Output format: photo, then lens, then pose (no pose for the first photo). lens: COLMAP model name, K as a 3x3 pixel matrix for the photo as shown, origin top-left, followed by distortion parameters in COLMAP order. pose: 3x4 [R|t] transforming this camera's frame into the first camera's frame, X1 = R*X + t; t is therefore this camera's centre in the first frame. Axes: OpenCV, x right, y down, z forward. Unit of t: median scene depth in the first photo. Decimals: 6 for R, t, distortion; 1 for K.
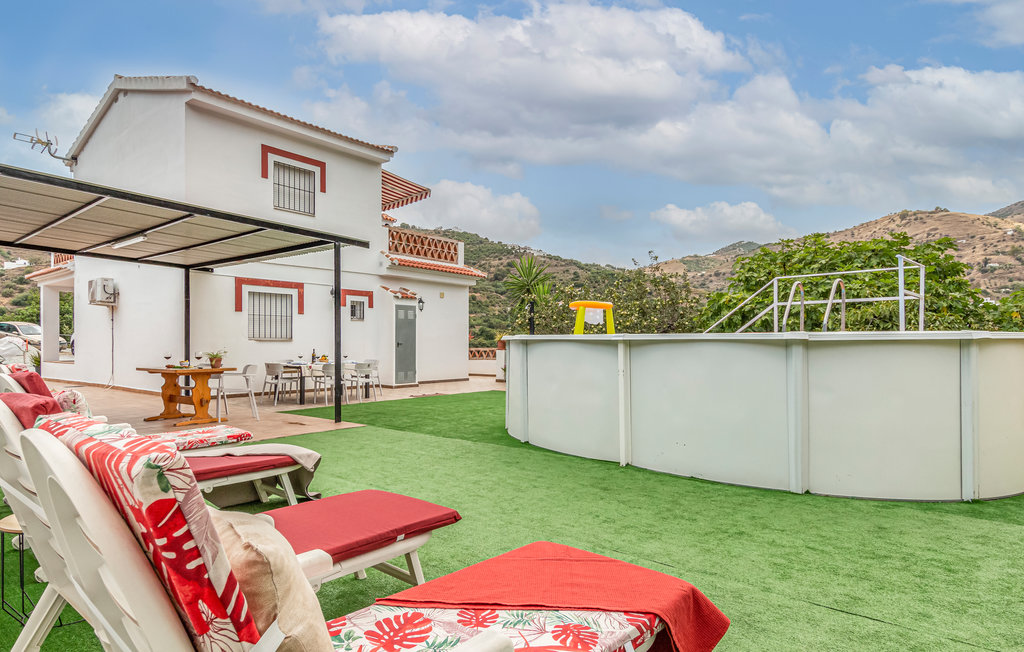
lens RADIAL K [[570.9, 0, 512.3], [0, 570.9, 340.7], [0, 0, 1]] dist [0.003013, 0.000601]
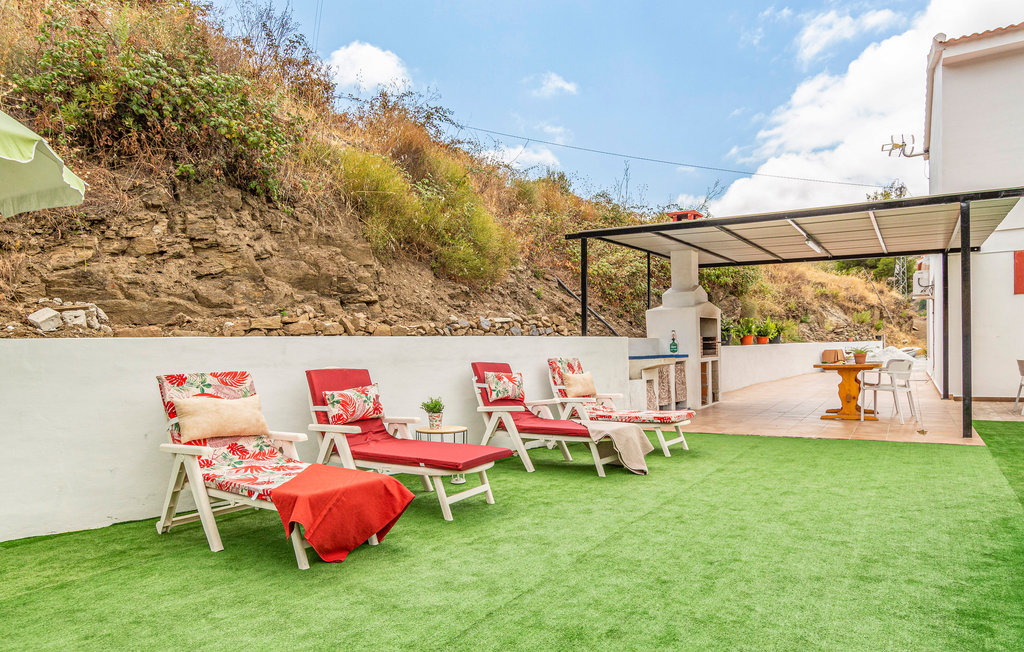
lens RADIAL K [[624.8, 0, 513.7], [0, 624.8, 366.0], [0, 0, 1]] dist [-0.003029, -0.000142]
pose [[0.089424, 0.026147, -0.995650, 0.274667], [0.030744, 0.999107, 0.028999, 0.001698], [0.995519, -0.033203, 0.088540, 0.185841]]
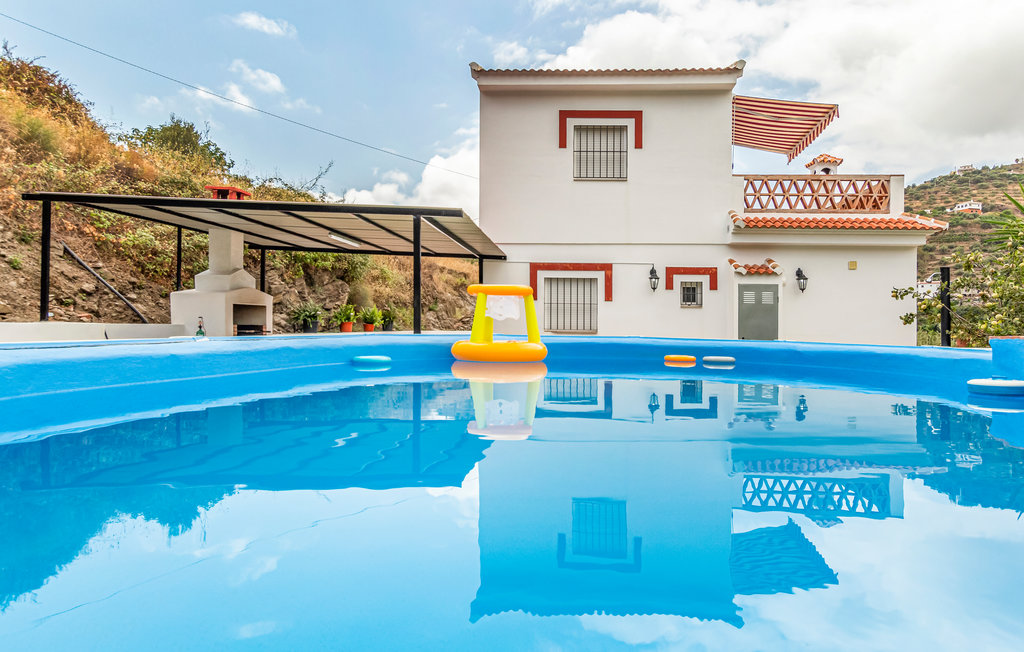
lens RADIAL K [[643.0, 0, 541.9], [0, 643.0, 323.0], [0, 0, 1]] dist [-0.002997, 0.001355]
pose [[0.565089, 0.007154, -0.824999, 0.326109], [-0.013881, 0.999903, -0.000837, -0.011753], [0.824913, 0.011925, 0.565133, 0.368331]]
